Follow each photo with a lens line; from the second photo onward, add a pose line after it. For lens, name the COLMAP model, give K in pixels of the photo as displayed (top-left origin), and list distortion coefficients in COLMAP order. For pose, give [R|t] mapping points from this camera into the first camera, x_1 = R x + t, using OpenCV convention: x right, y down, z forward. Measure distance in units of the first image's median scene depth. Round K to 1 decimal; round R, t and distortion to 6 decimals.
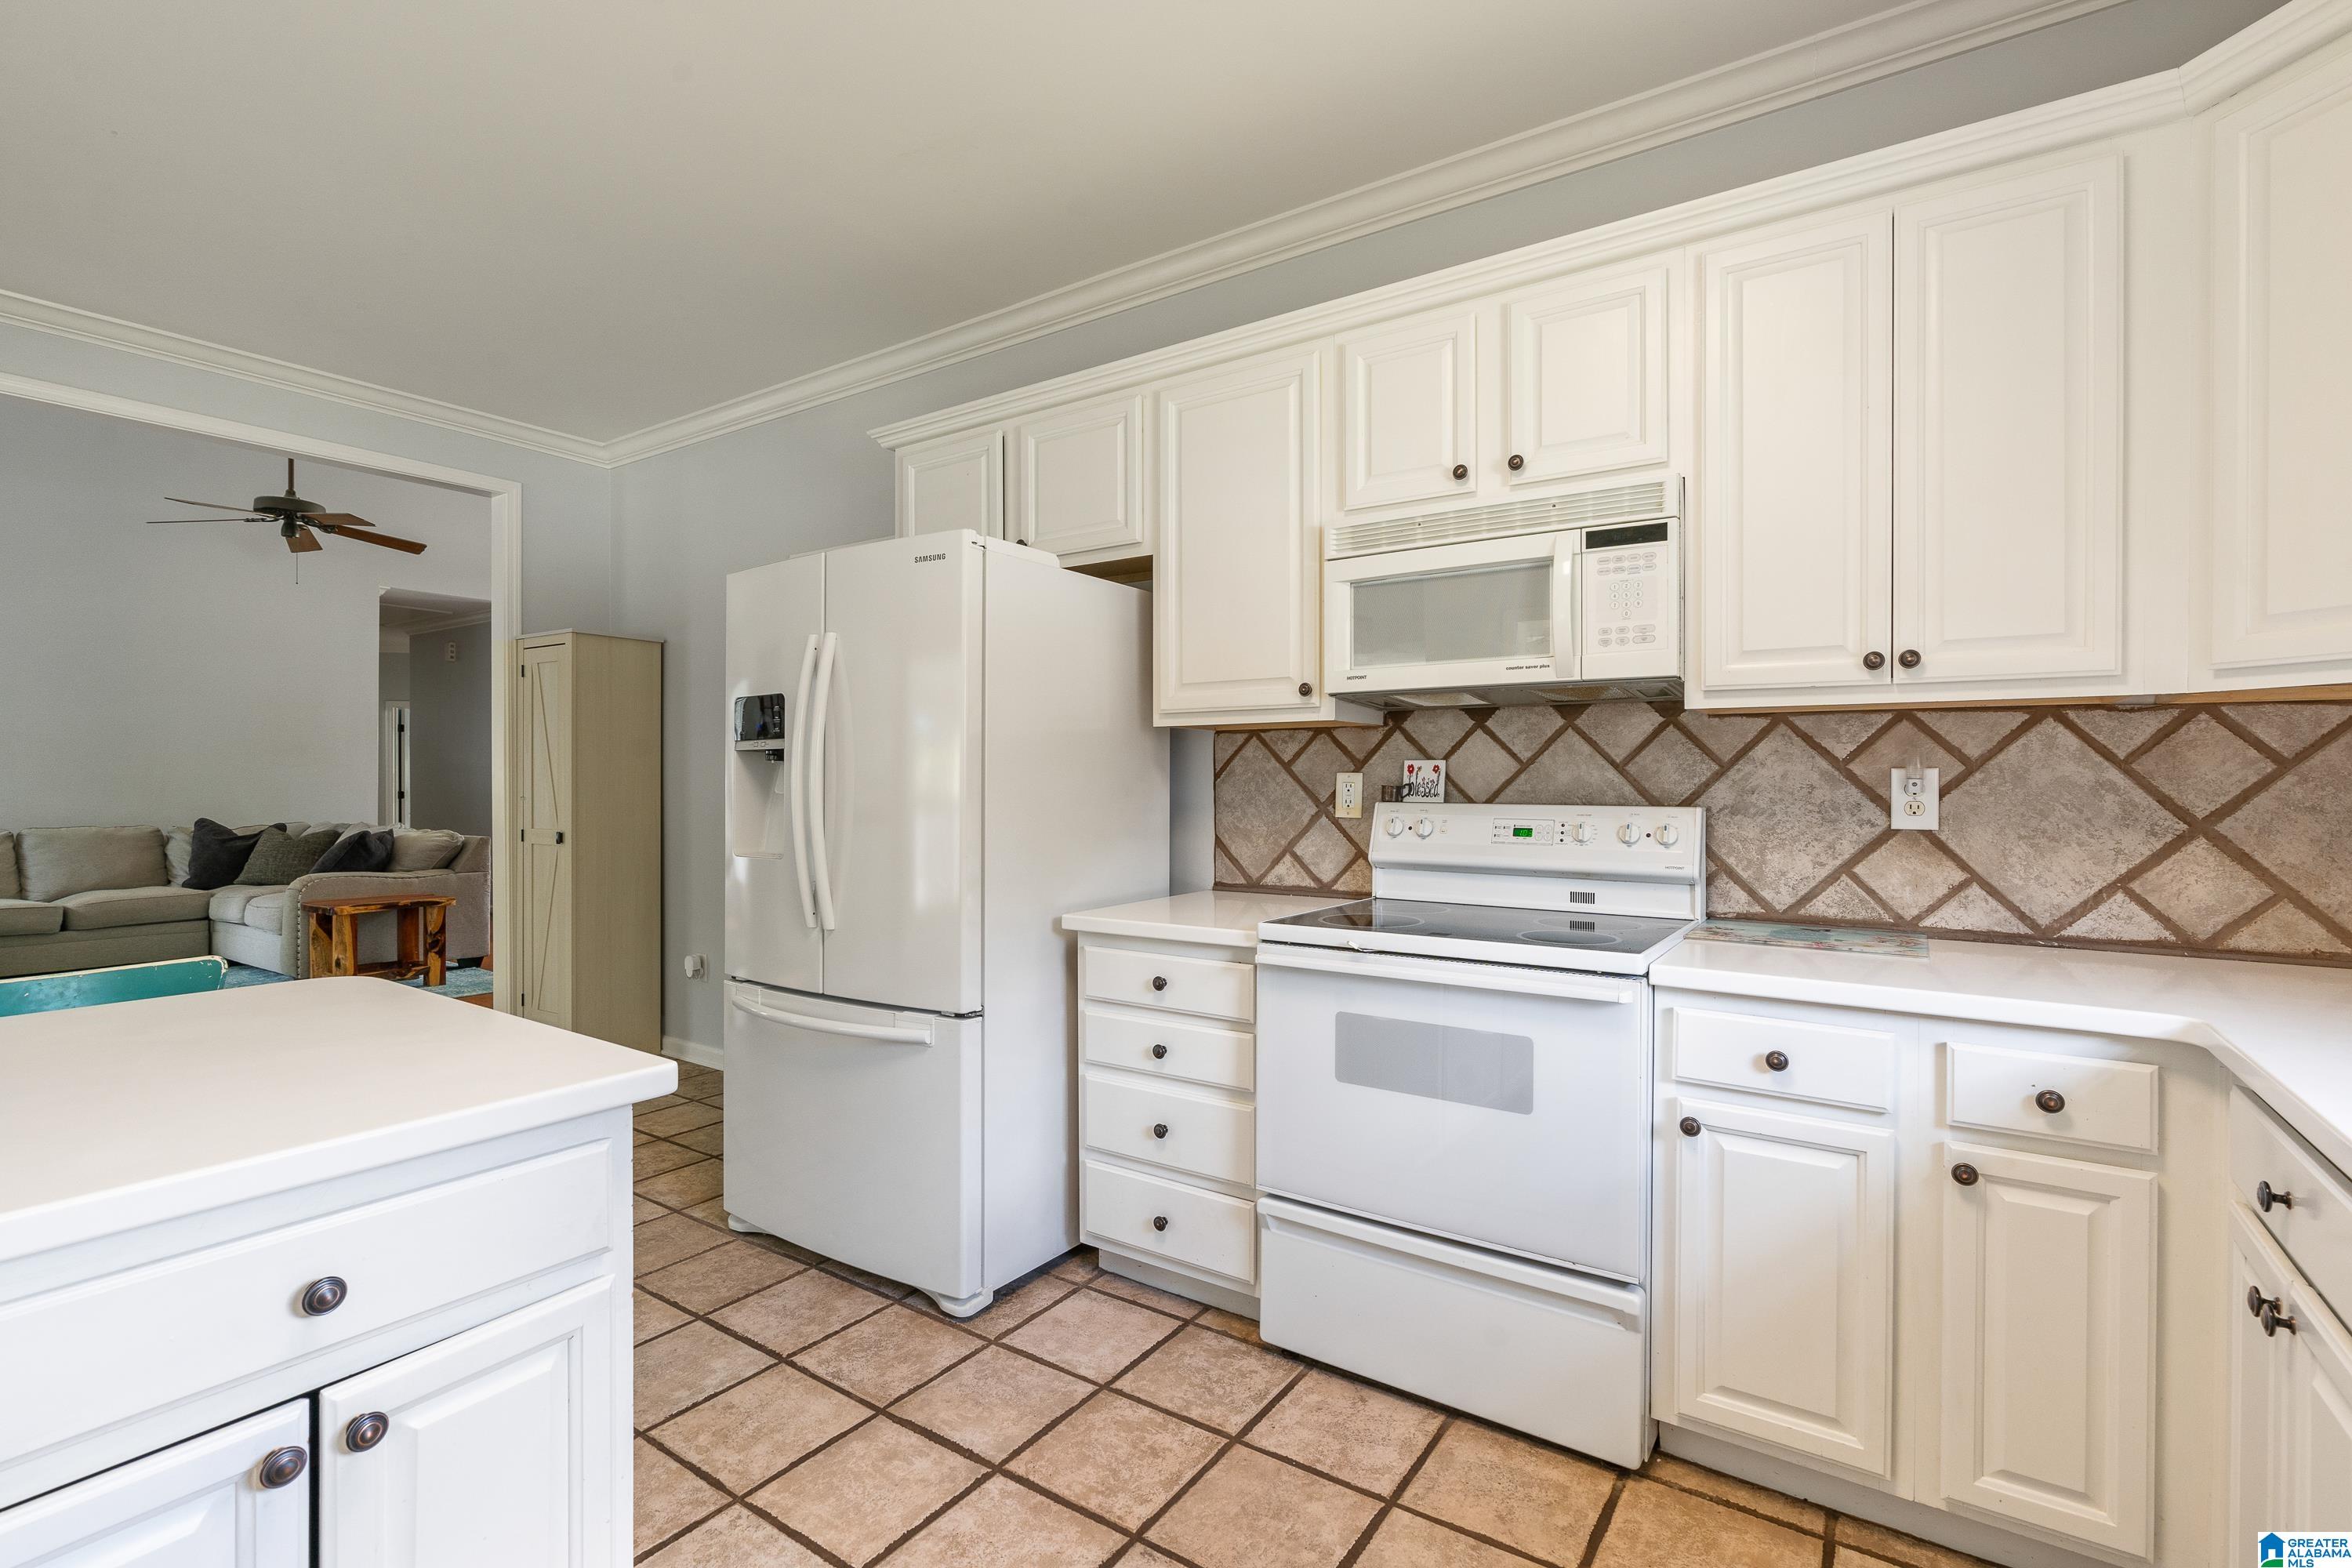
lens RADIAL K [[1064.4, 0, 1175.3], [0, 1064.4, 779.9], [0, 0, 1]] dist [-0.001776, -0.000723]
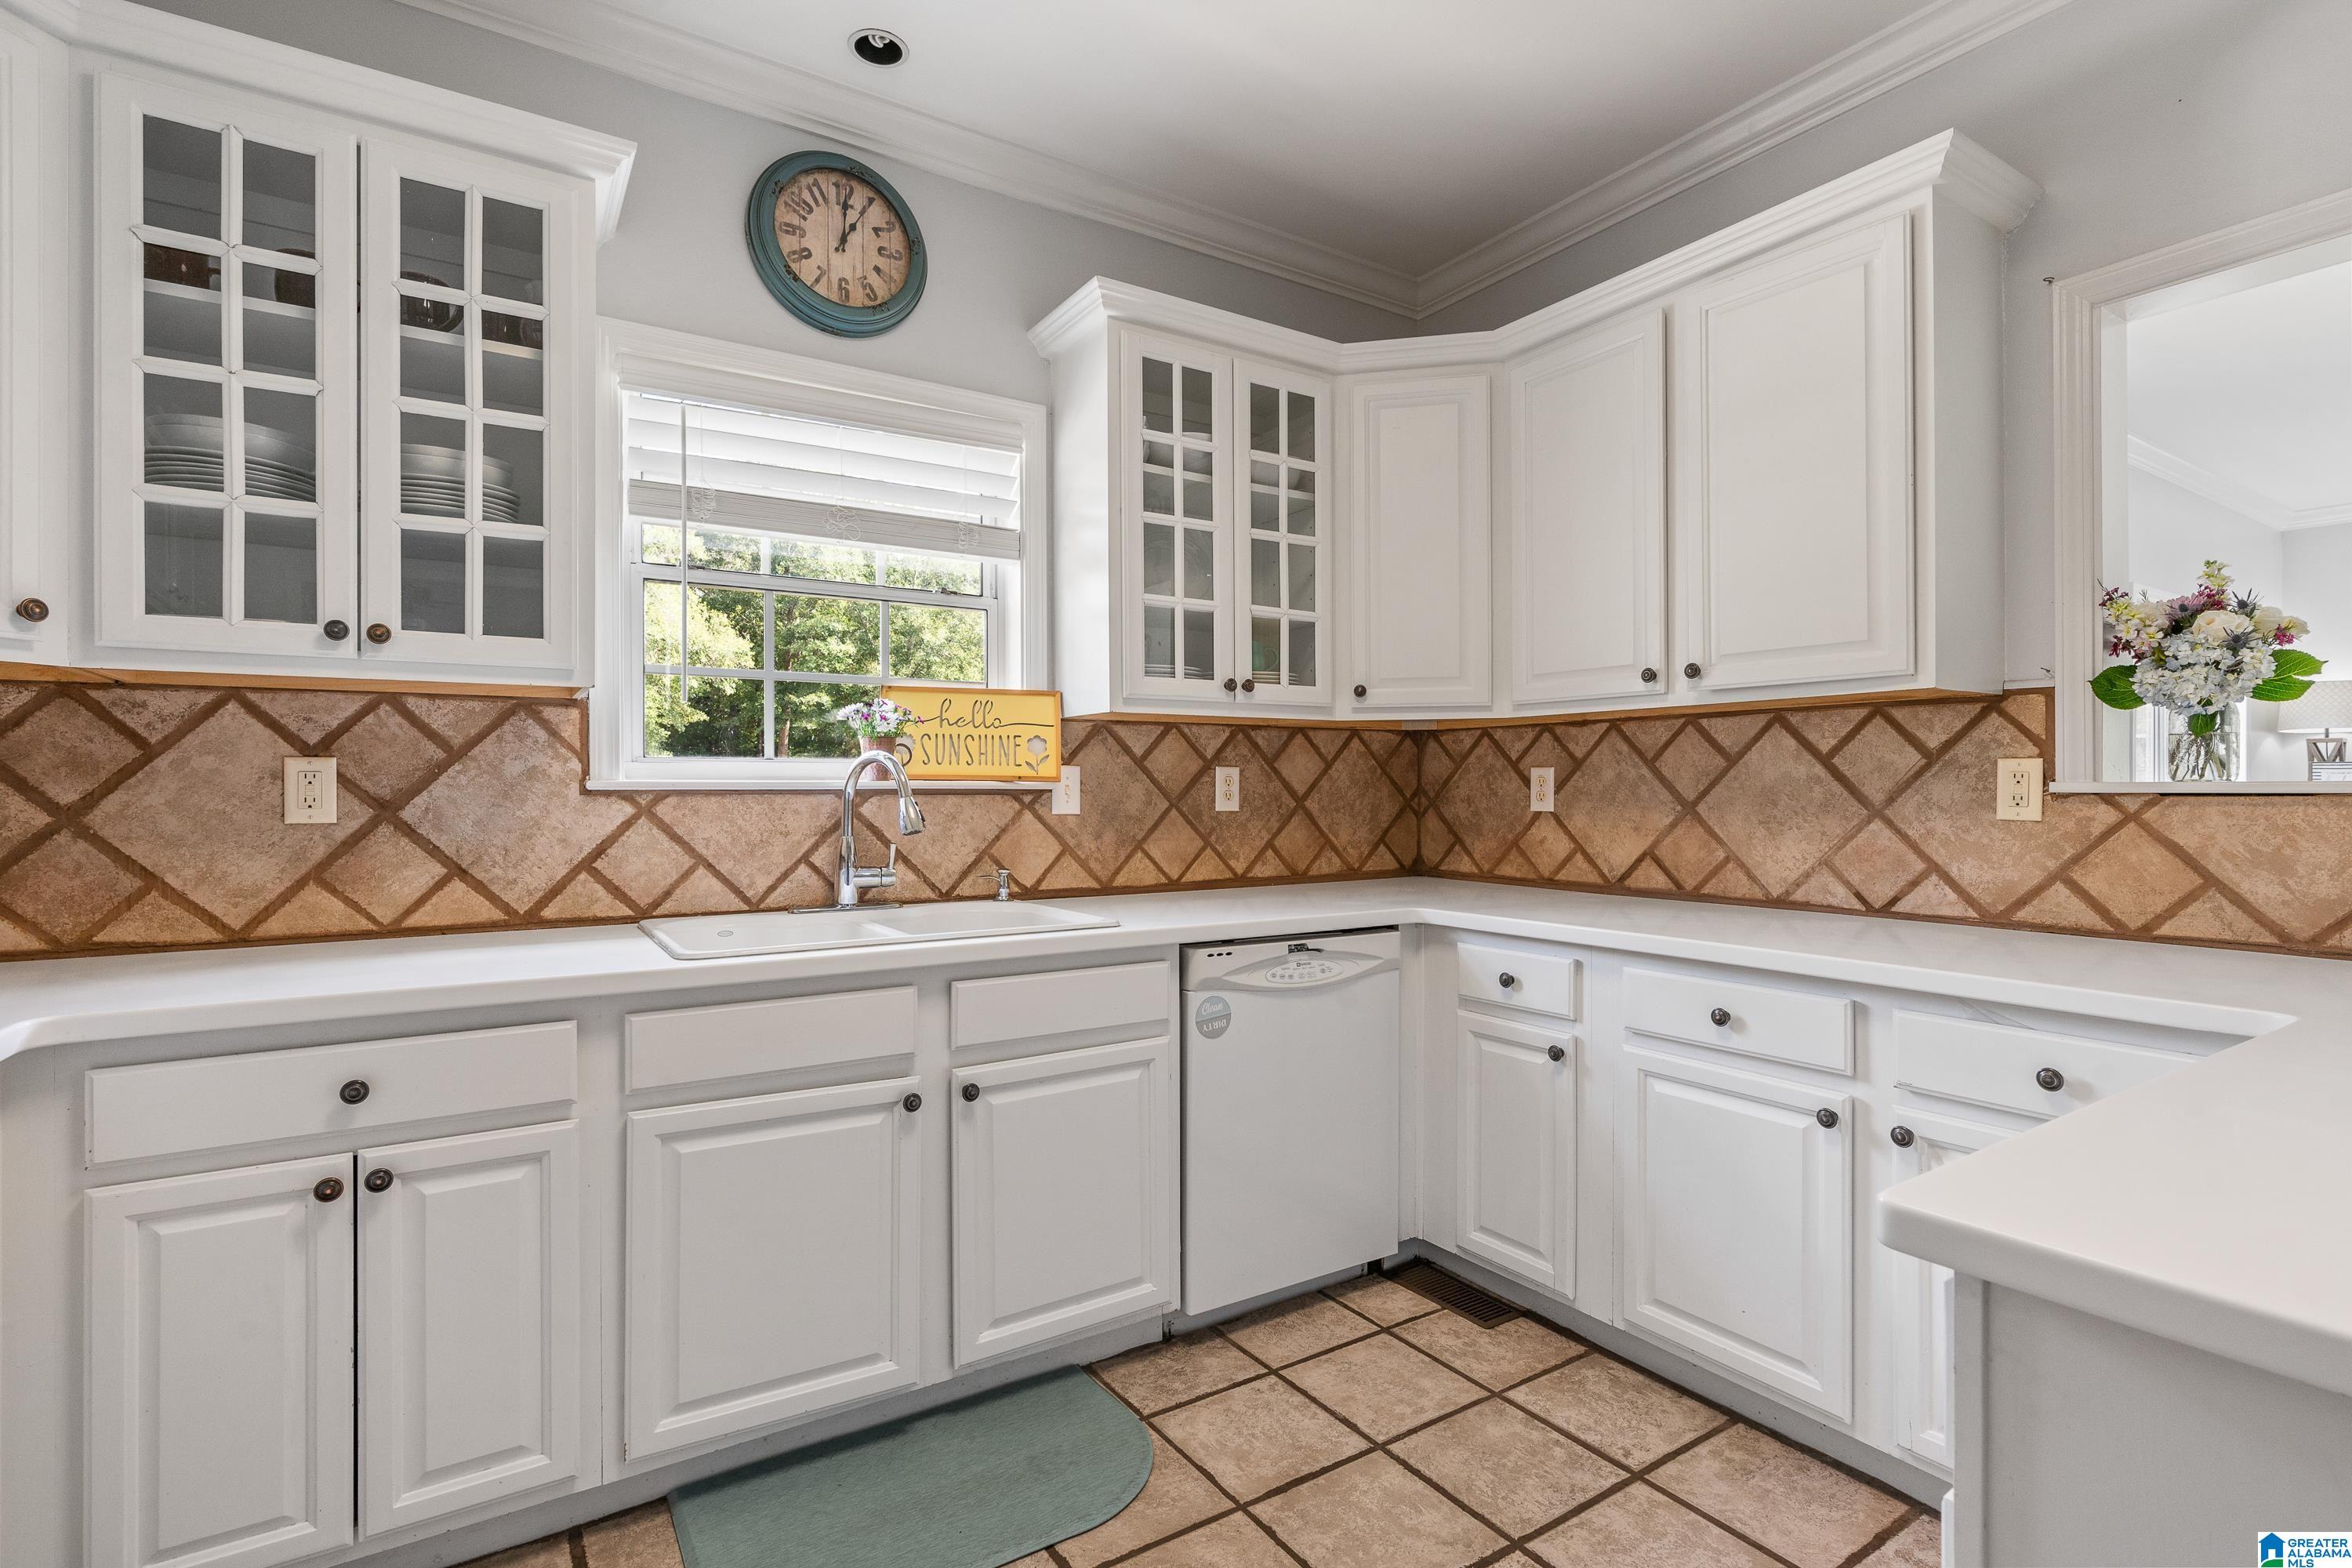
lens RADIAL K [[1105.7, 0, 1176.3], [0, 1105.7, 785.7], [0, 0, 1]] dist [-0.033866, -0.000275]
pose [[0.922205, -0.005296, -0.386664, 0.449926], [0.009166, 0.999925, 0.008166, -0.001773], [0.386592, -0.011075, 0.922184, -0.273656]]
